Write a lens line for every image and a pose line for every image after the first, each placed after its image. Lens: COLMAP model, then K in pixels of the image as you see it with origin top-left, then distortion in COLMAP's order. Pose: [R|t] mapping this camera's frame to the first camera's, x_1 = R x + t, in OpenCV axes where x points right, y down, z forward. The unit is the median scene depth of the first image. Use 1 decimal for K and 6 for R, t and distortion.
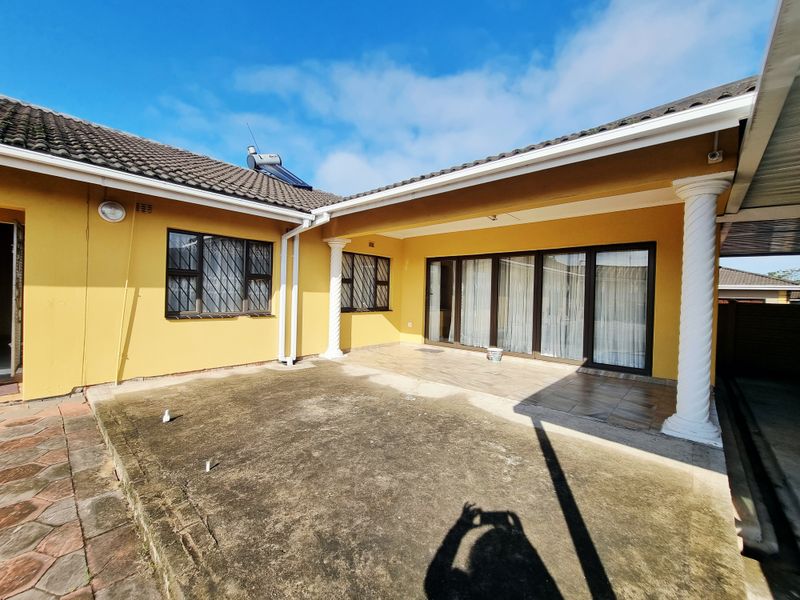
lens RADIAL K [[330.7, 0, 399.1], [0, 330.7, 297.0], [0, 0, 1]] dist [-0.002891, 0.000305]
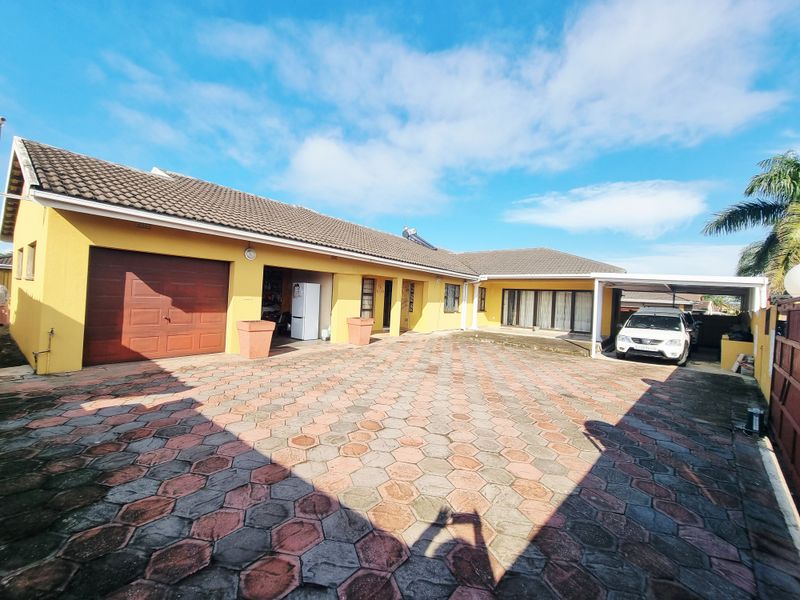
lens RADIAL K [[330.7, 0, 400.5], [0, 330.7, 299.9], [0, 0, 1]] dist [-0.002891, 0.000305]
pose [[0.998133, 0.022355, 0.056832, -0.920555], [-0.022554, 0.999742, 0.002849, -0.037628], [-0.056753, -0.004125, 0.998380, -1.516040]]
